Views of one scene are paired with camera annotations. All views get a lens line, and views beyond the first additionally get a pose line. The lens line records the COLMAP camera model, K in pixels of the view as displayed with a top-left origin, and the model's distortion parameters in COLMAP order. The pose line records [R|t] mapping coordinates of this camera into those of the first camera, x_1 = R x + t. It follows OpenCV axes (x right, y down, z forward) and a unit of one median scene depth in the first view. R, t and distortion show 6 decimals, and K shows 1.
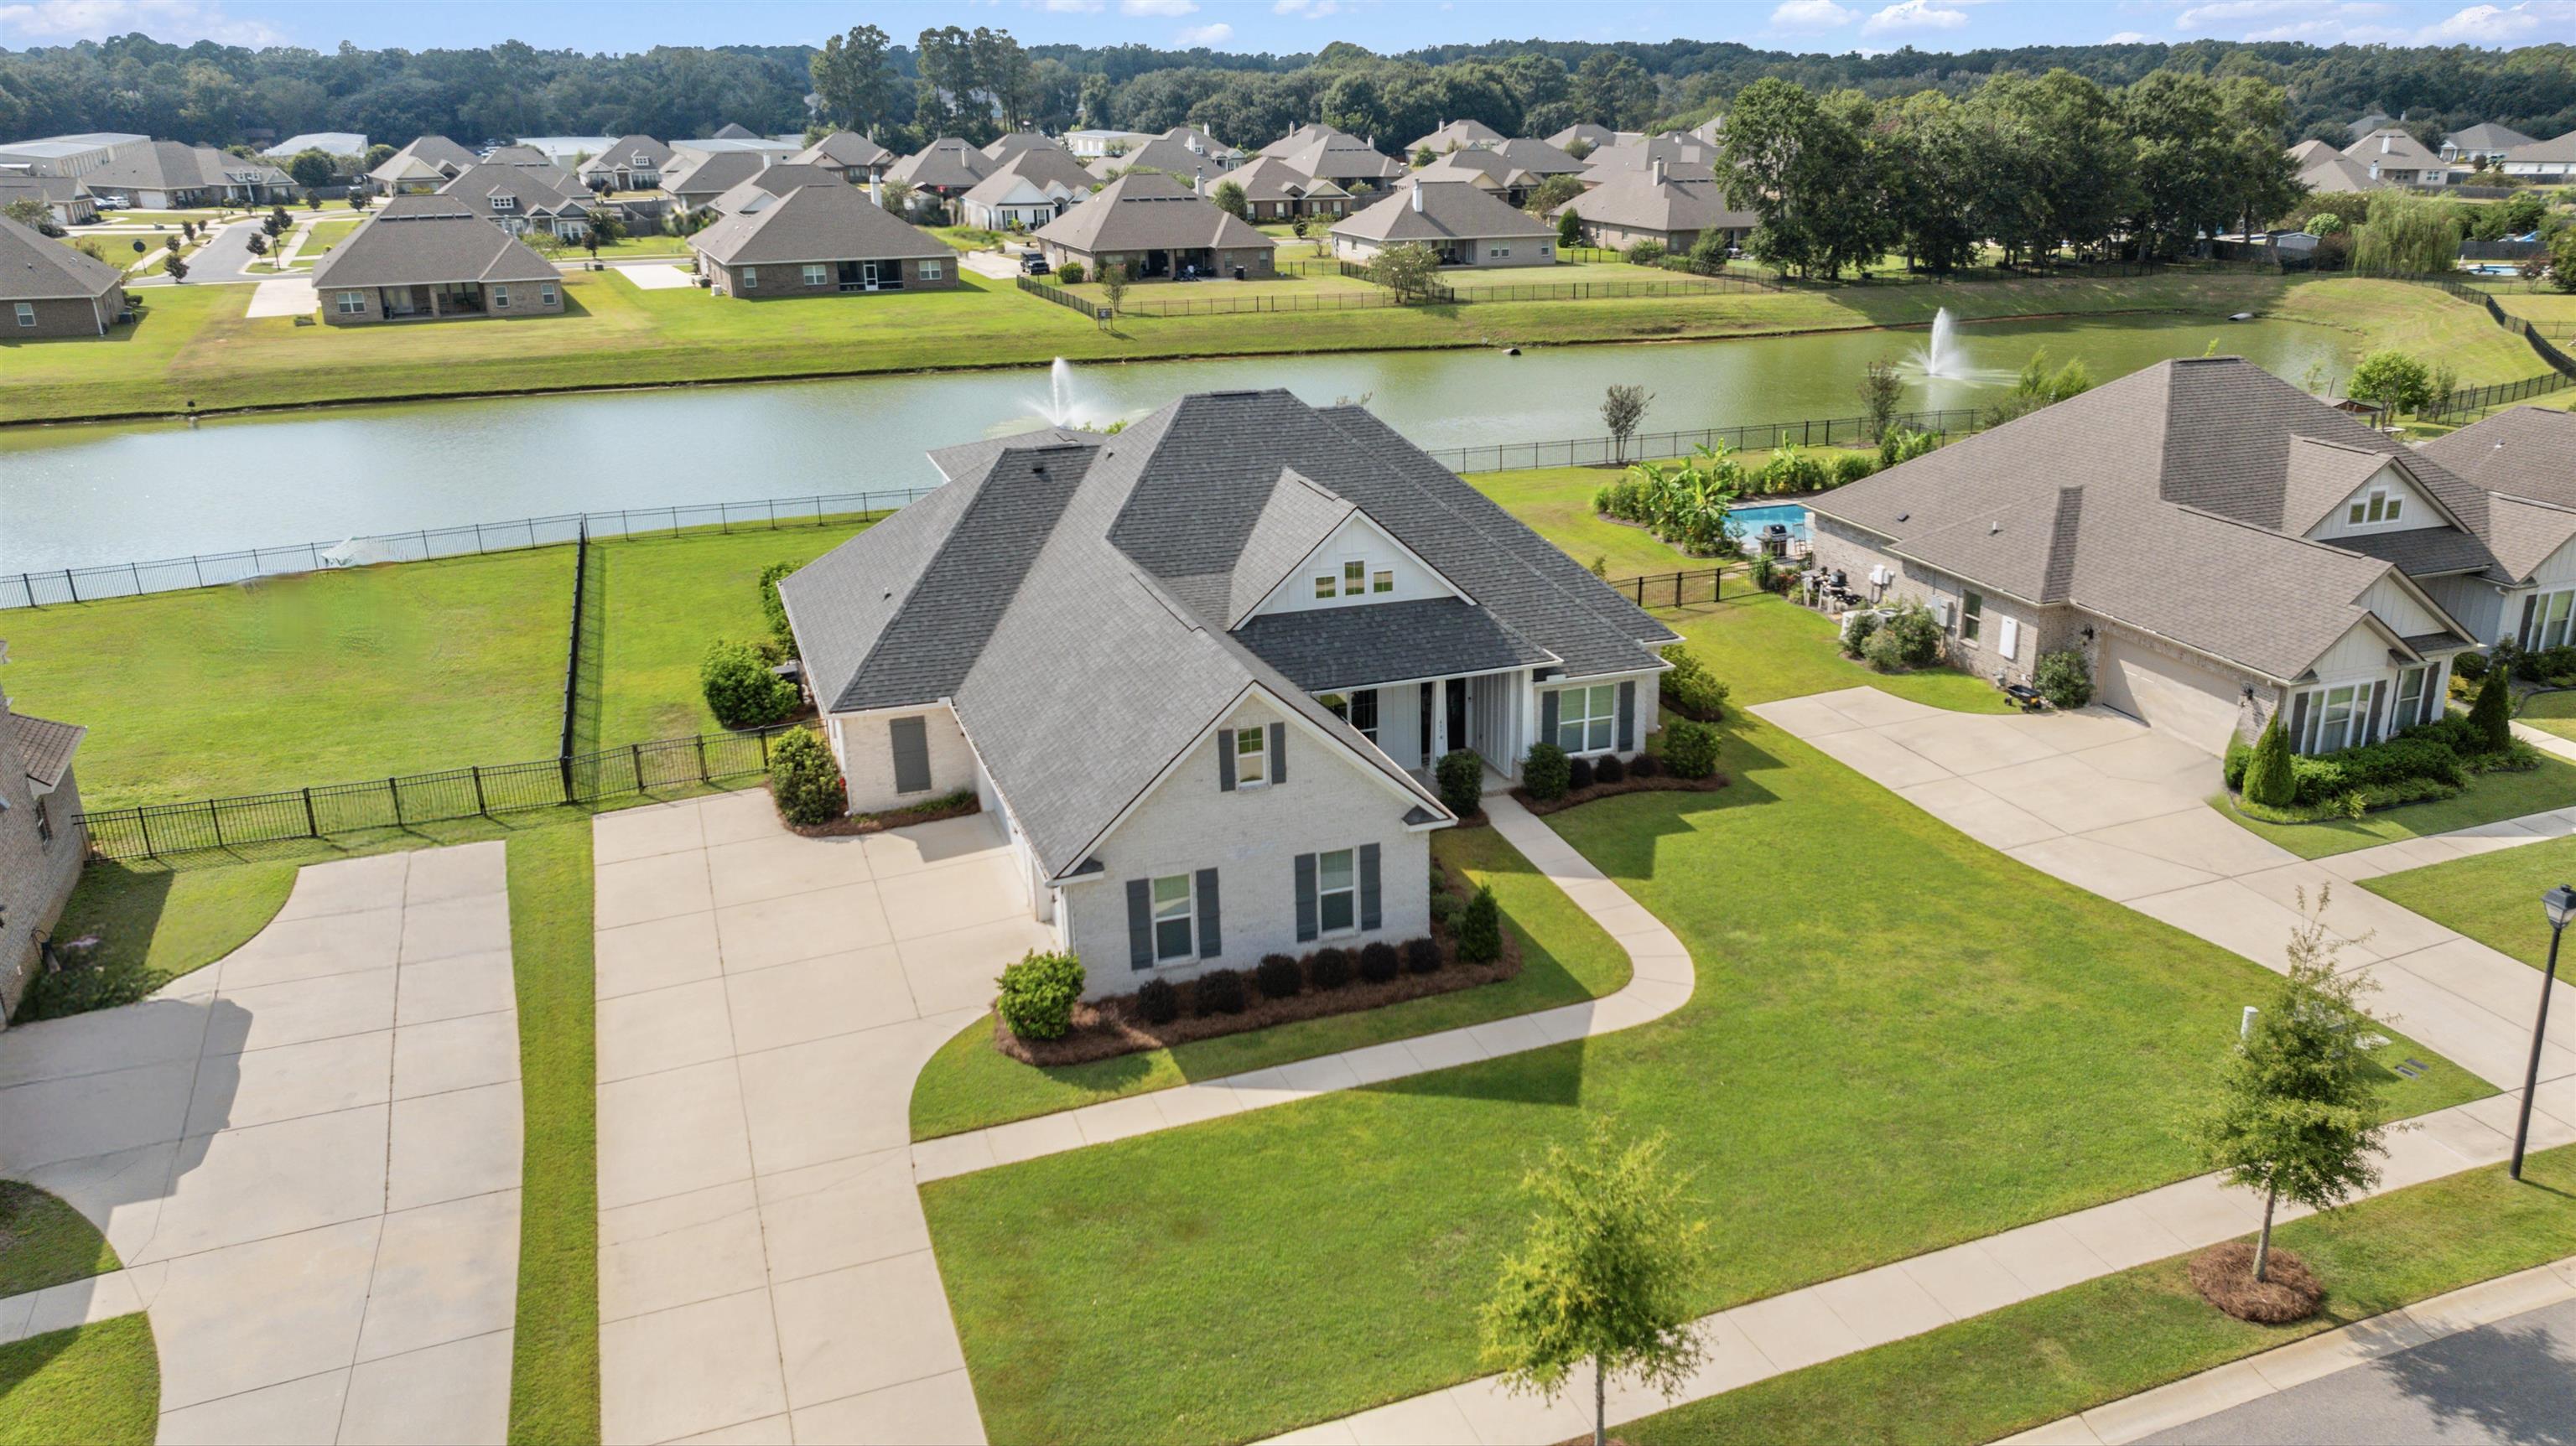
lens RADIAL K [[1820.8, 0, 1366.0], [0, 1820.8, 723.5], [0, 0, 1]] dist [-0.025596, 0.020622]
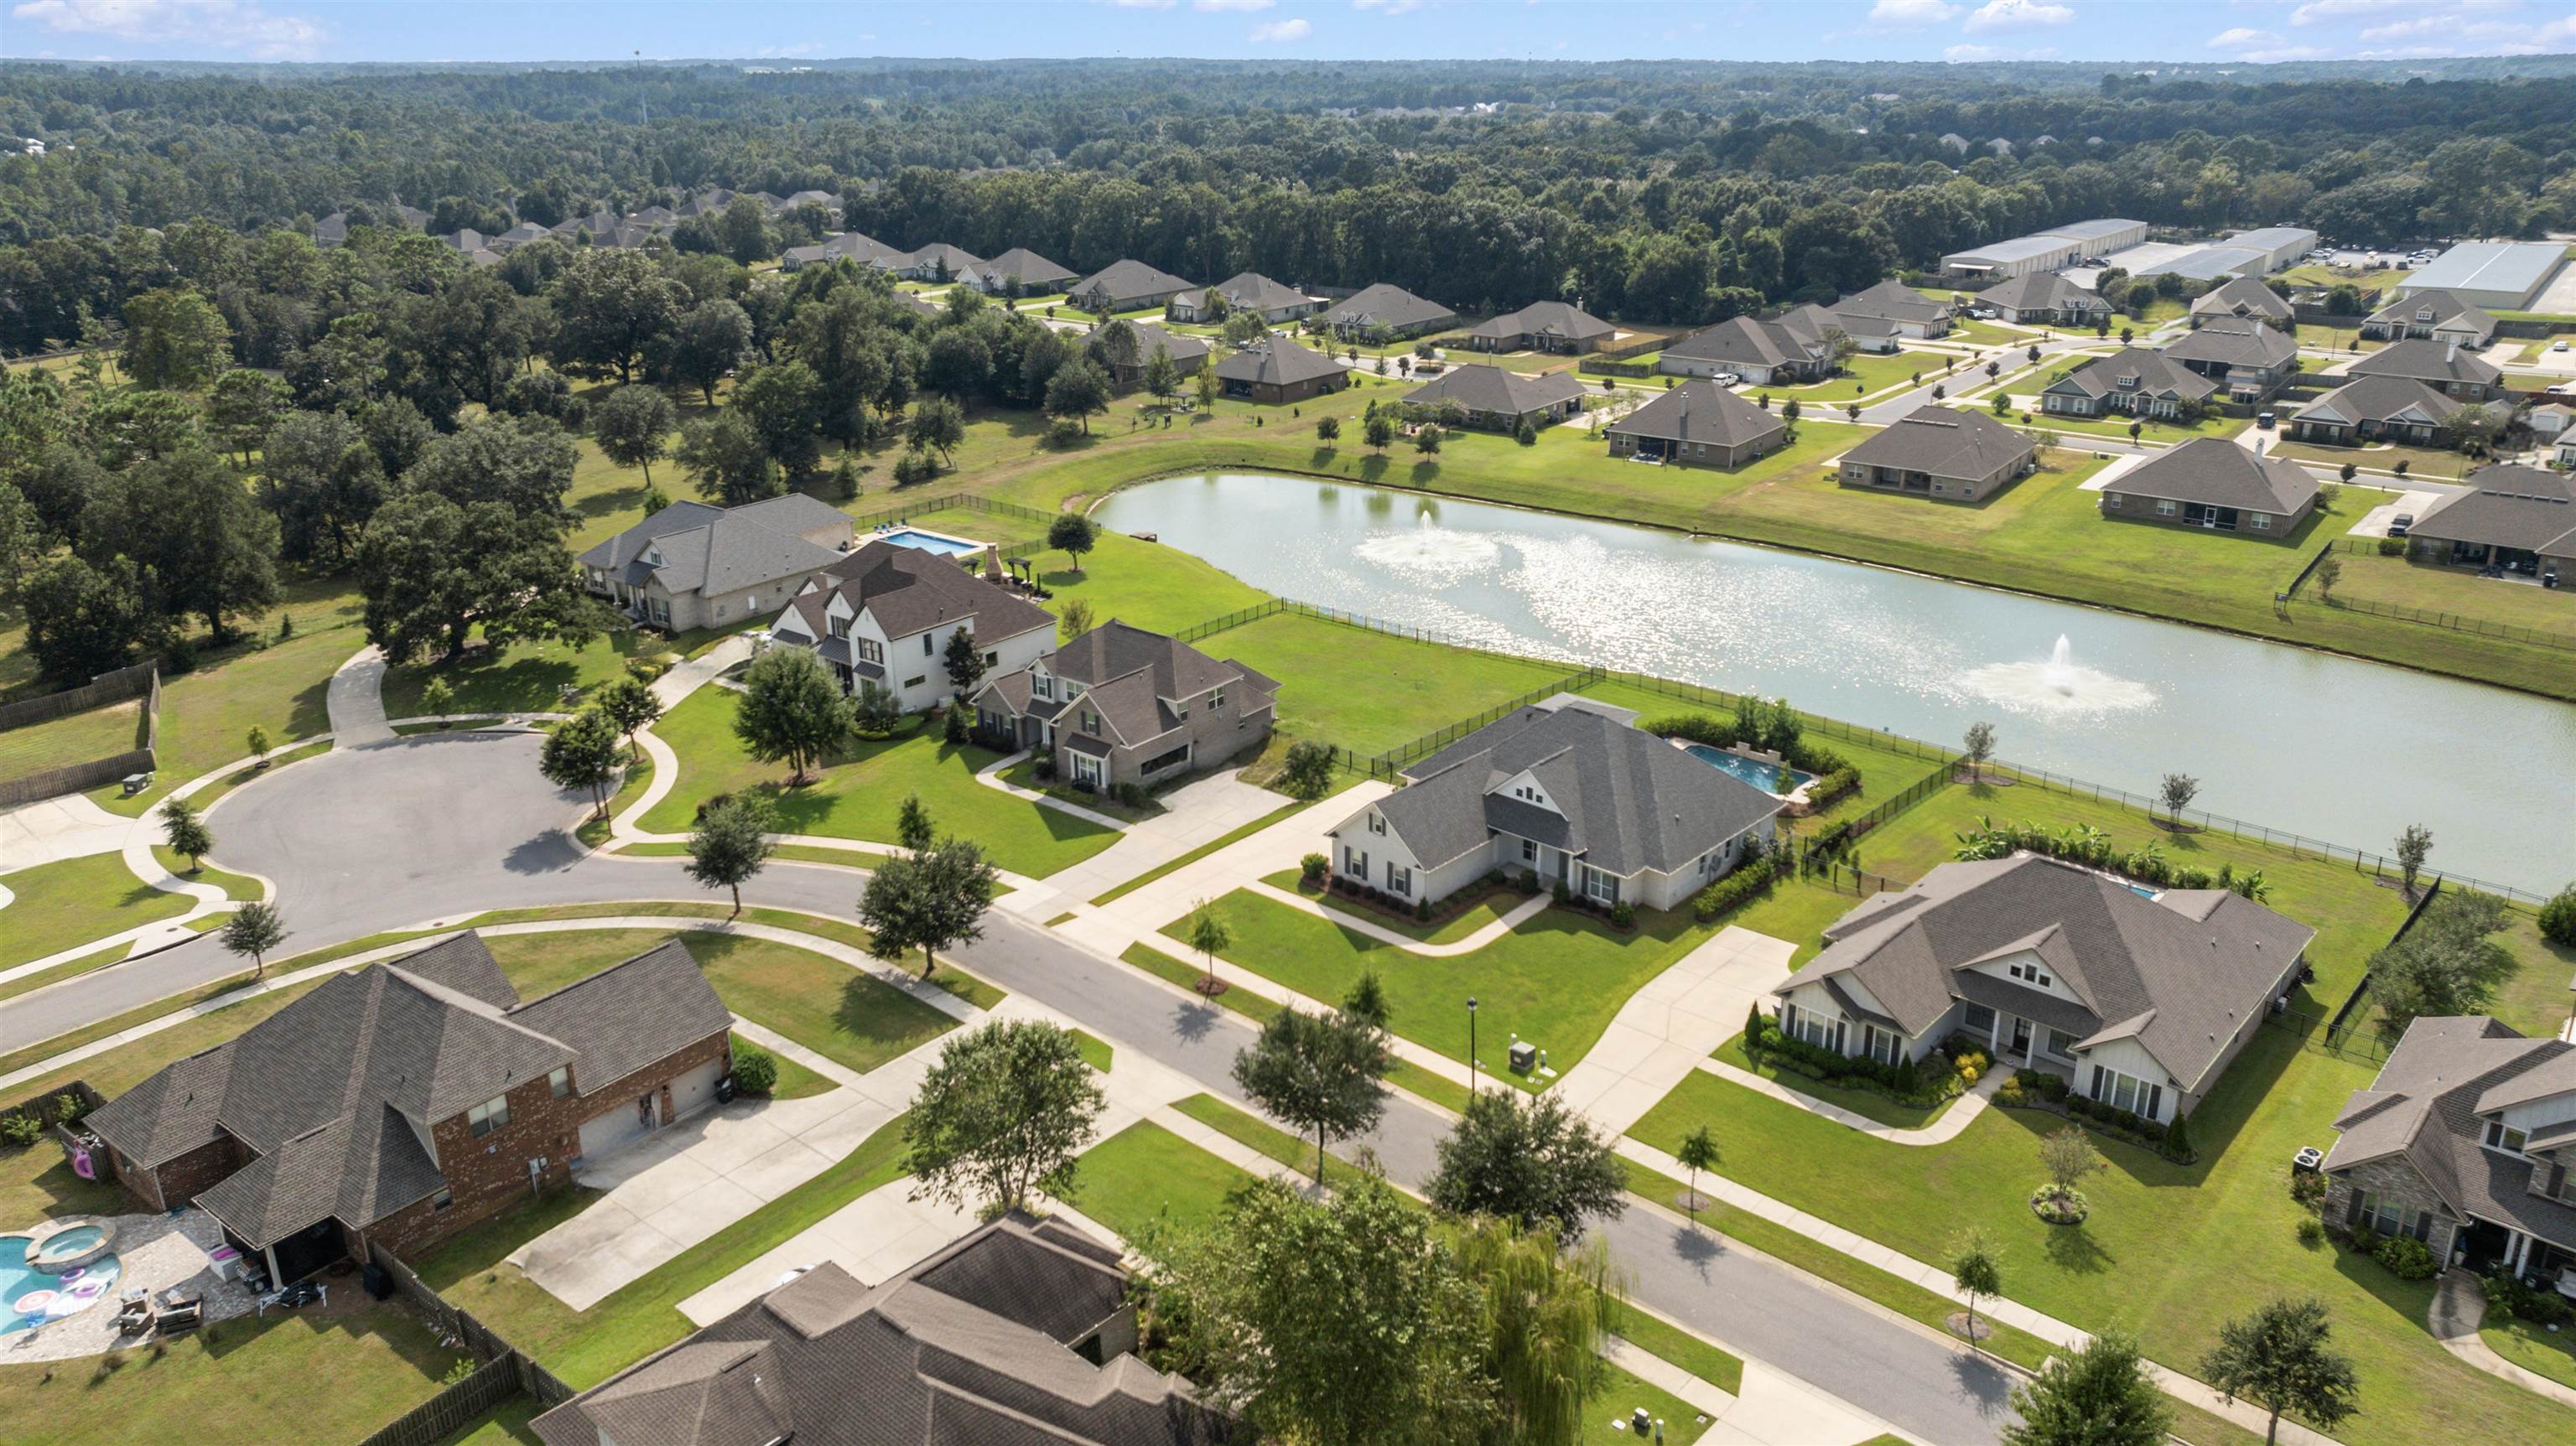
lens RADIAL K [[1820.8, 0, 1324.9], [0, 1820.8, 728.2], [0, 0, 1]] dist [-0.025596, 0.020622]
pose [[0.450573, 0.313334, -0.835946, 1.391119], [-0.298166, 0.935431, 0.189912, -0.397613], [0.841475, 0.163681, 0.514906, -0.415586]]
